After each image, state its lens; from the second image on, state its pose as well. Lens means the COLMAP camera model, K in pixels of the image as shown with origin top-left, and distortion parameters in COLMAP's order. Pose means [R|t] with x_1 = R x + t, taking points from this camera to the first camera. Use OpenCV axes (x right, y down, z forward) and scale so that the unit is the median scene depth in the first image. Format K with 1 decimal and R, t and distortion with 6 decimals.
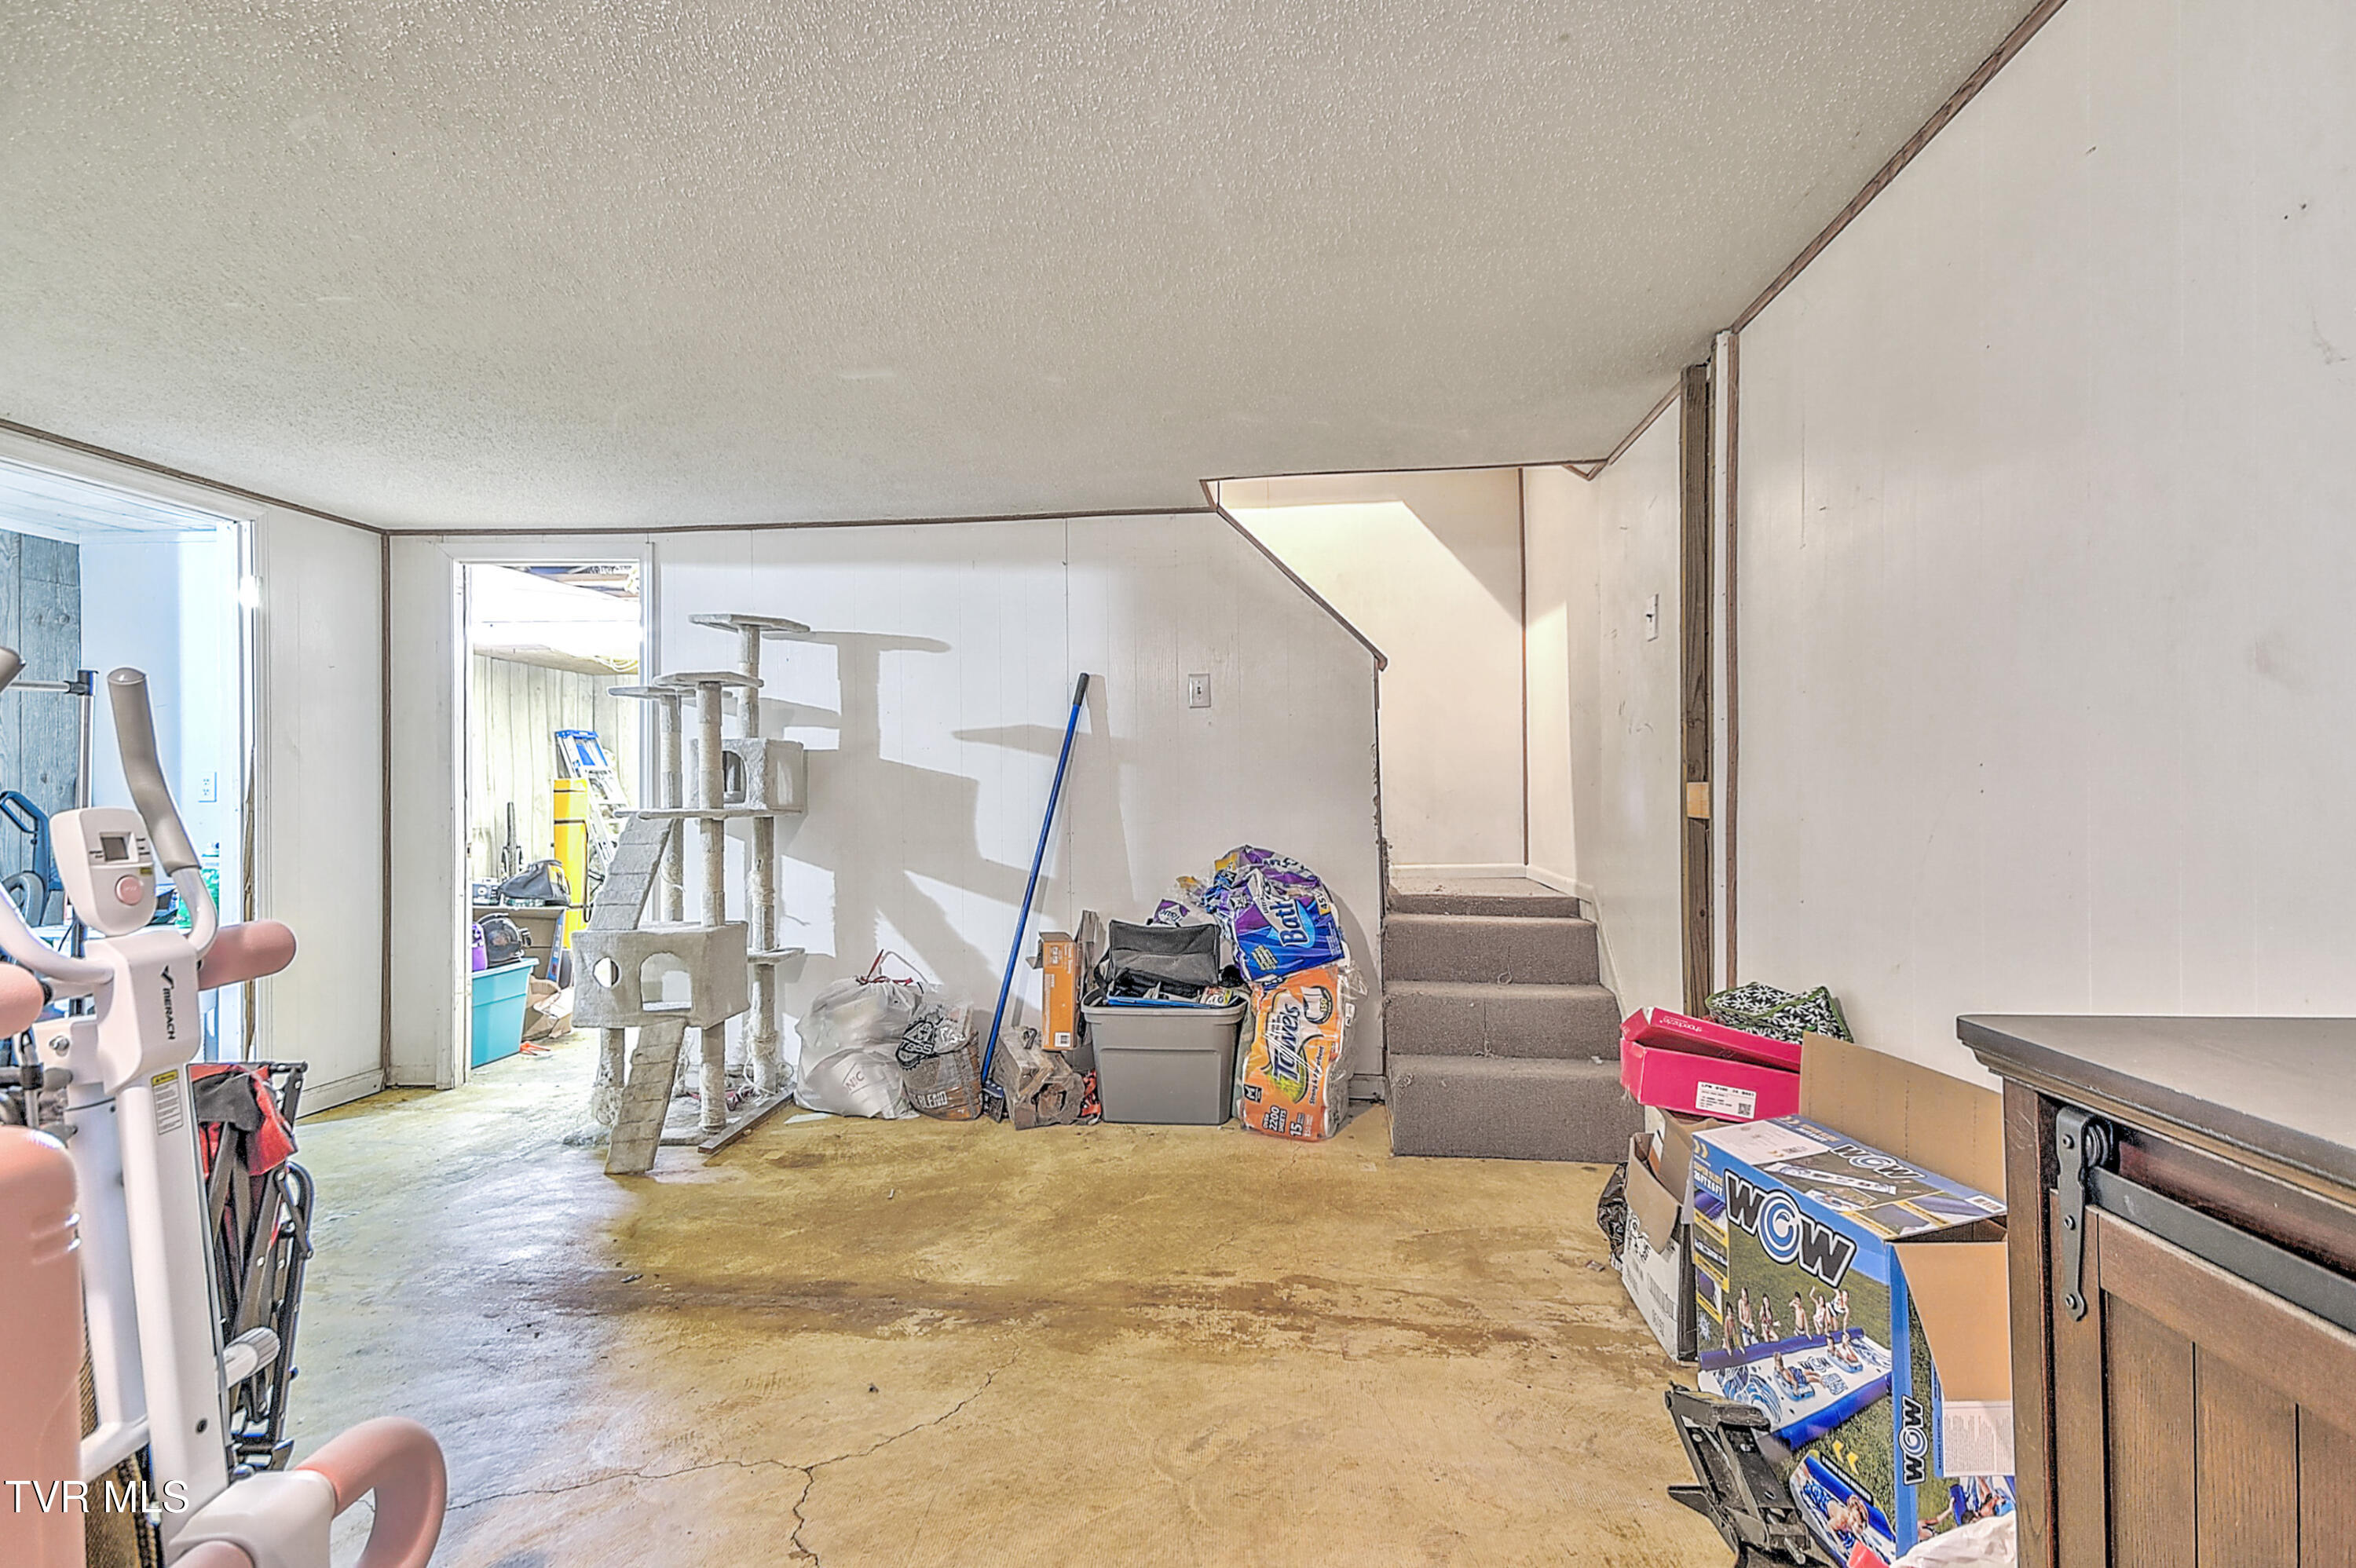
lens RADIAL K [[1120.6, 0, 1180.2], [0, 1120.6, 792.2], [0, 0, 1]] dist [0.020562, -0.004812]
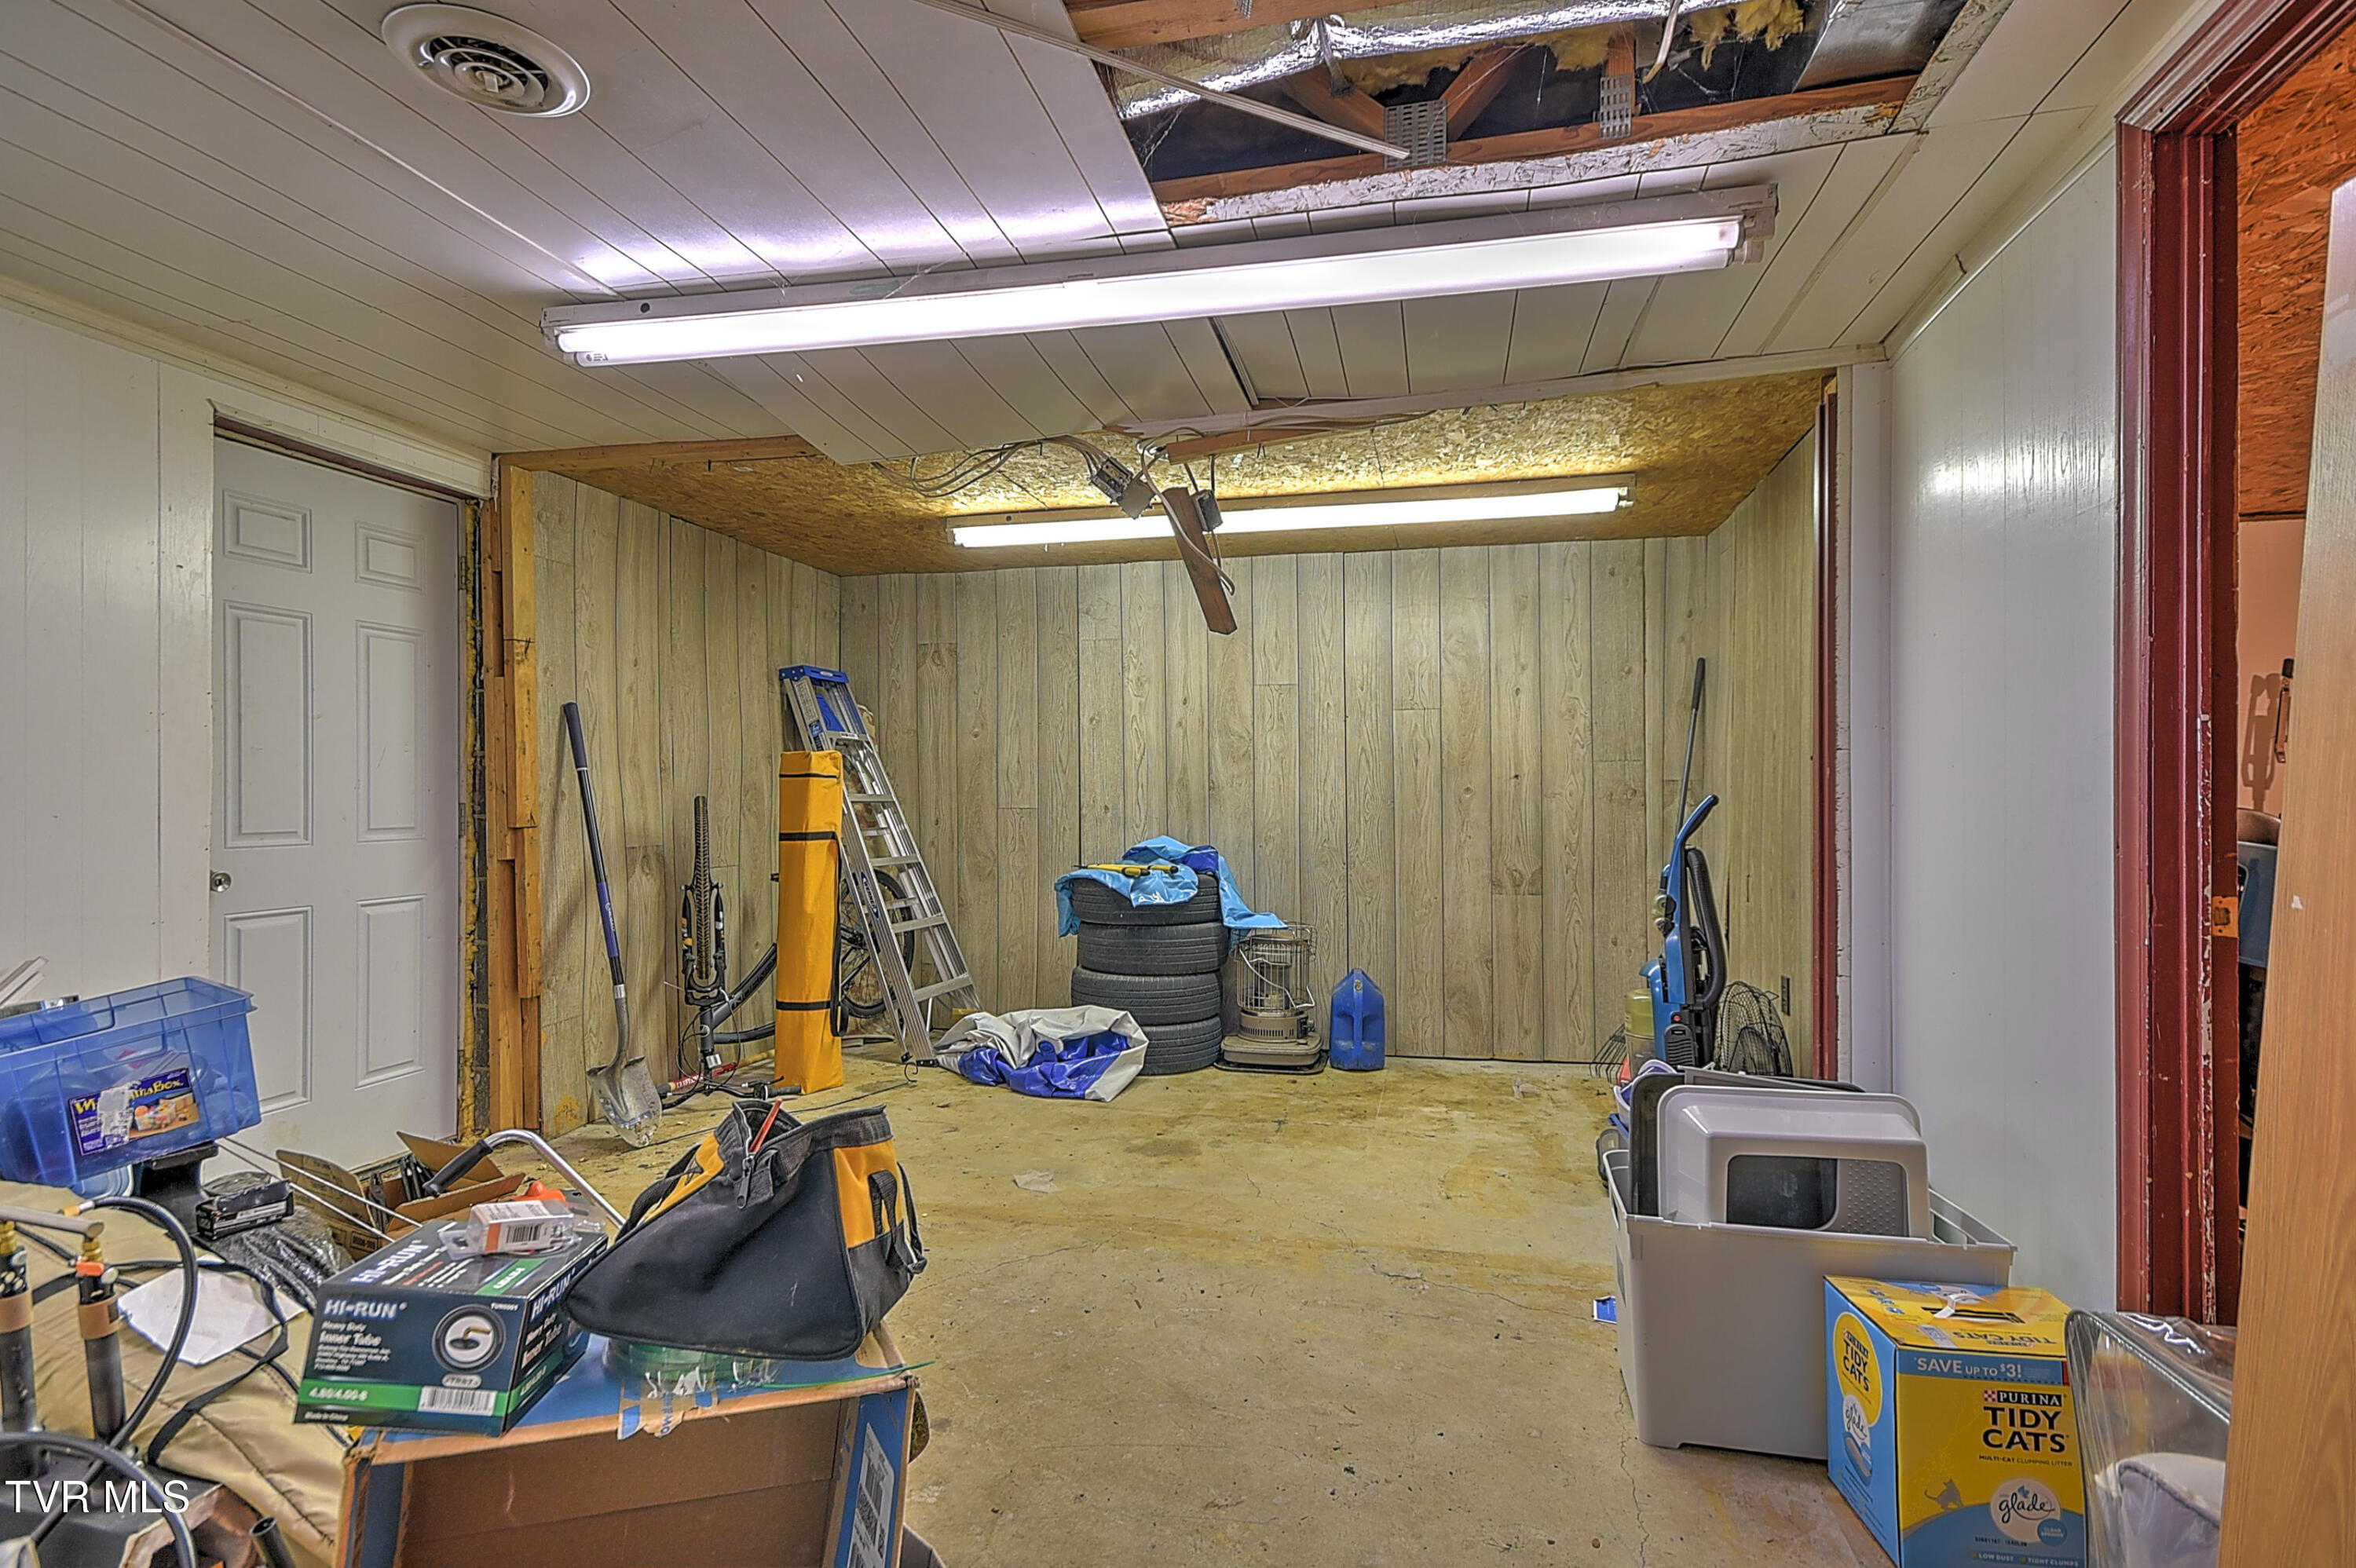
lens RADIAL K [[1120.6, 0, 1182.5], [0, 1120.6, 788.7], [0, 0, 1]] dist [0.020562, -0.004812]
pose [[0.989597, 0.008194, -0.143633, -0.279194], [-0.008347, 0.999965, -0.000459, 0.003539], [0.143624, 0.001653, 0.989631, 0.482654]]
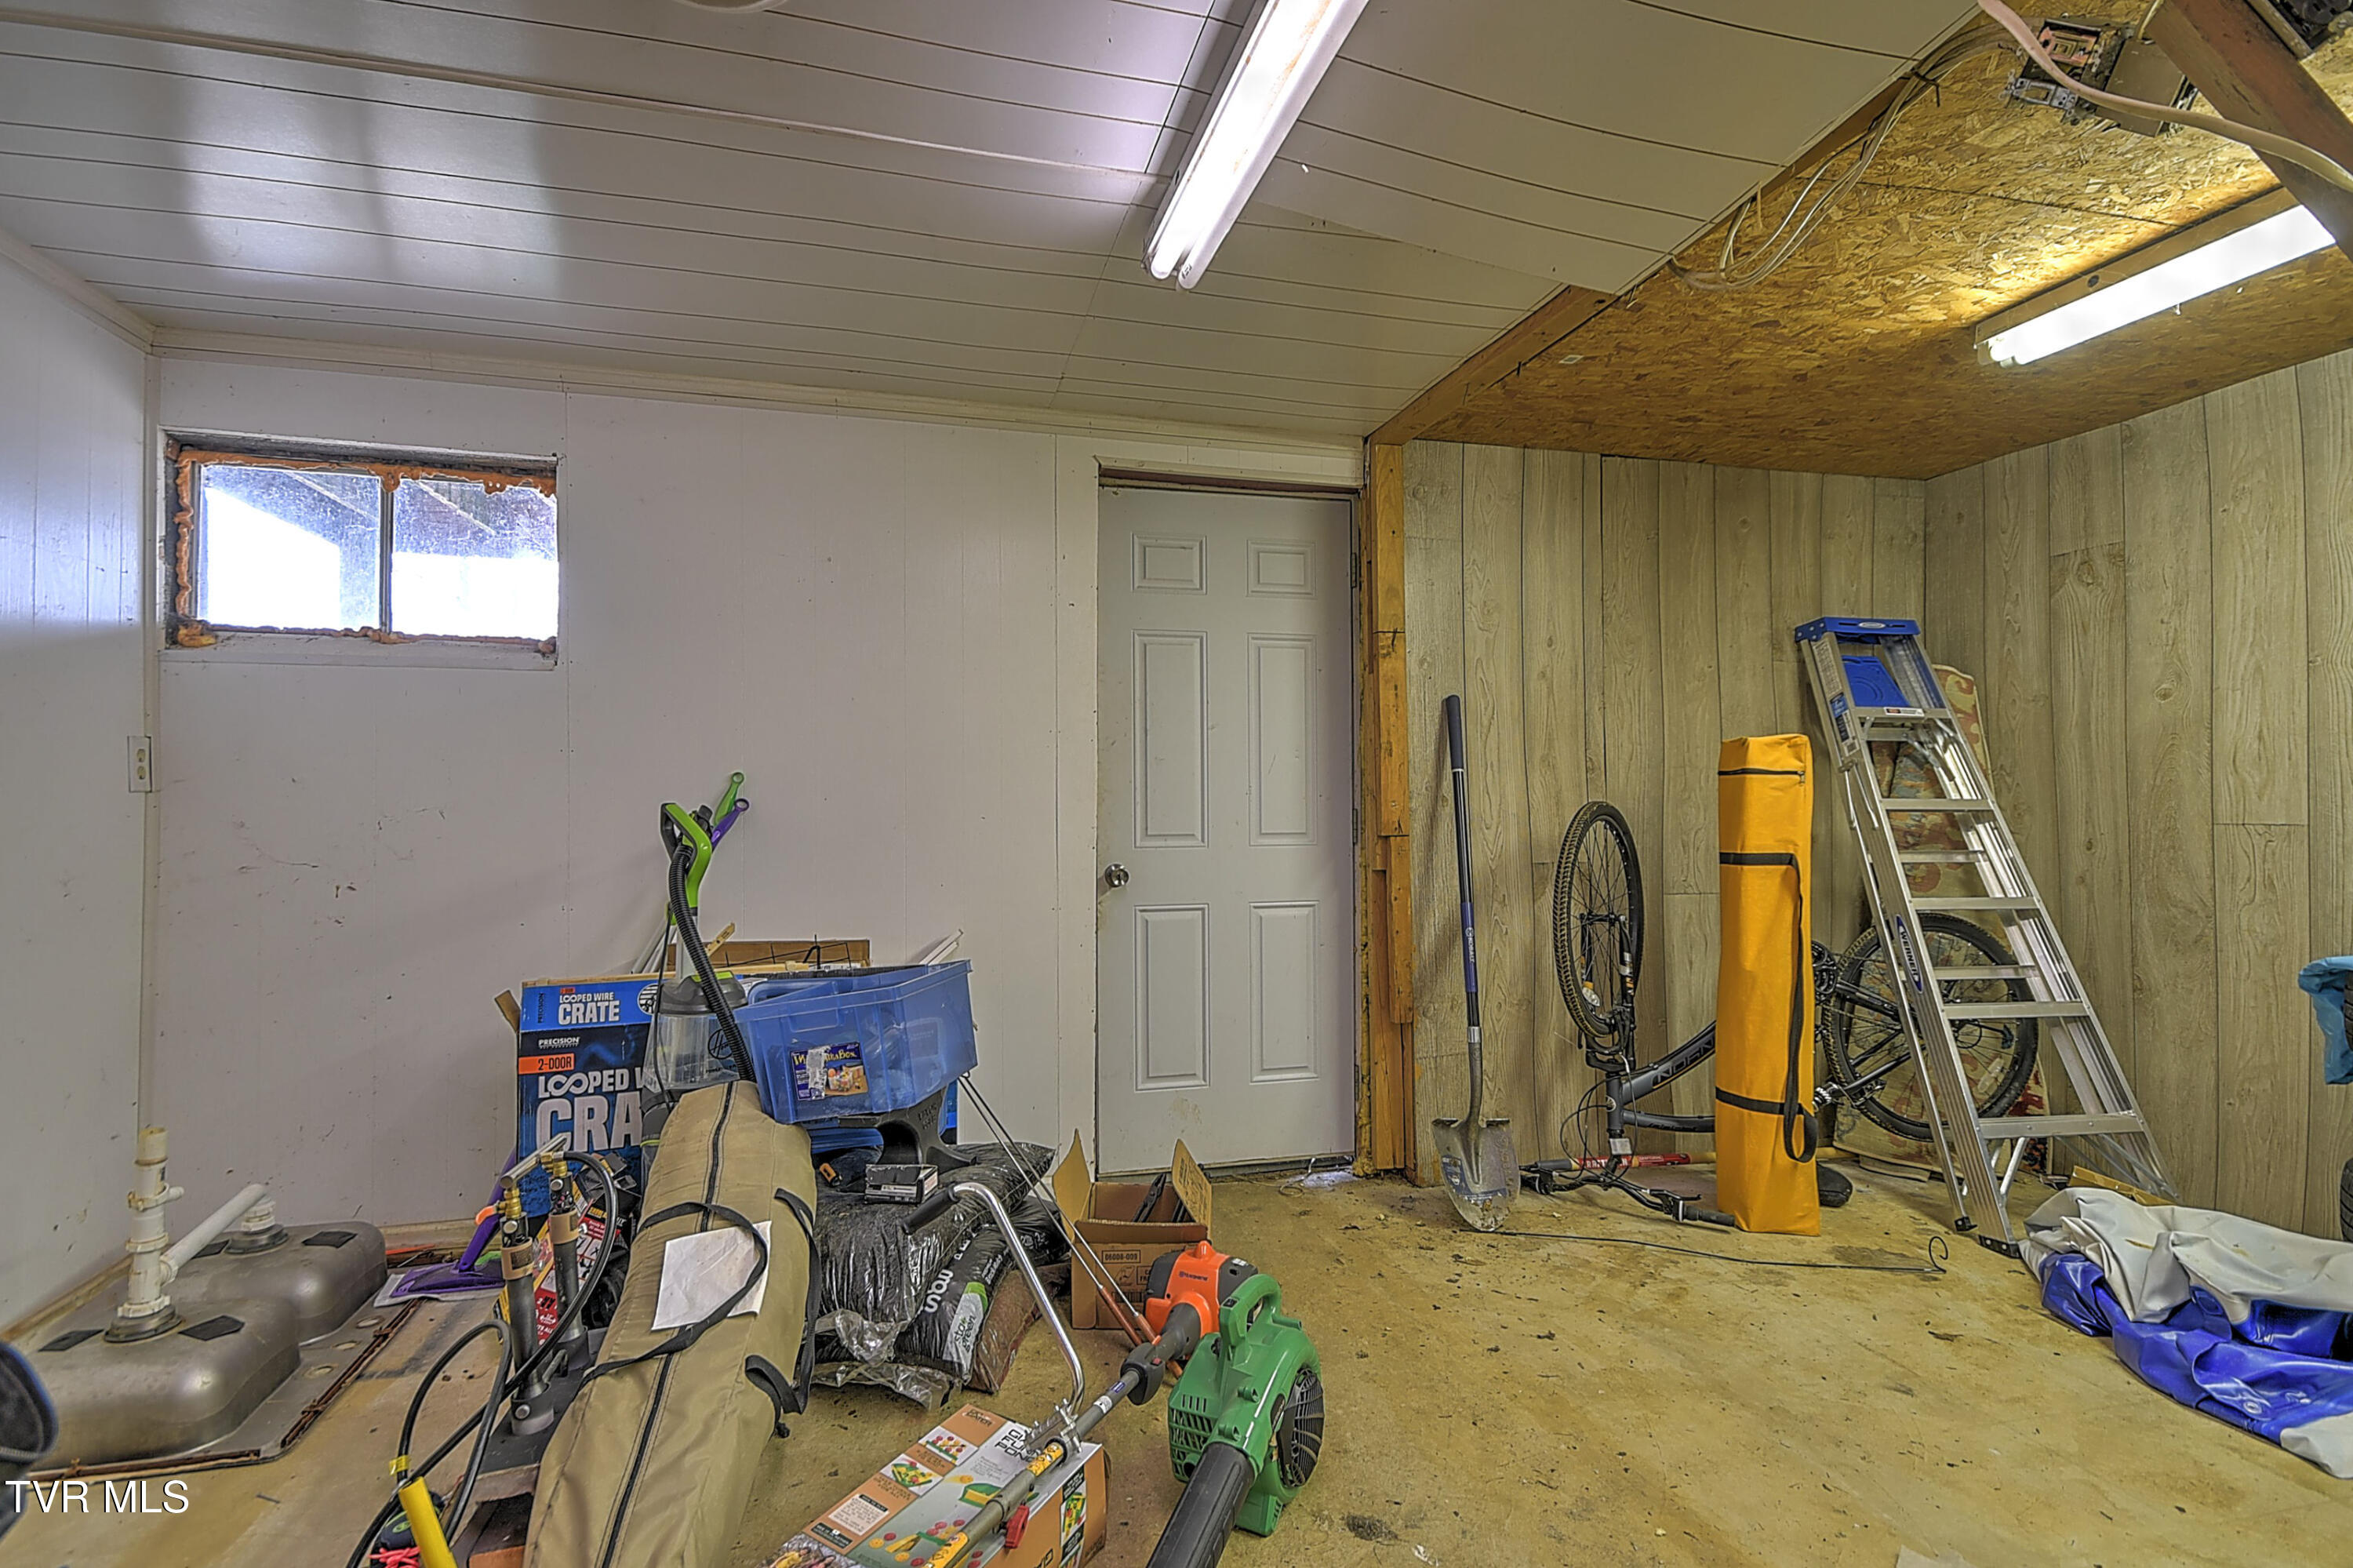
lens RADIAL K [[1119.4, 0, 1174.9], [0, 1119.4, 791.8], [0, 0, 1]] dist [0.020562, -0.004812]
pose [[0.329046, -0.001052, -0.944313, -0.247492], [0.001448, 0.999999, -0.000609, 0.004836], [0.944313, -0.001167, 0.329047, 0.658672]]
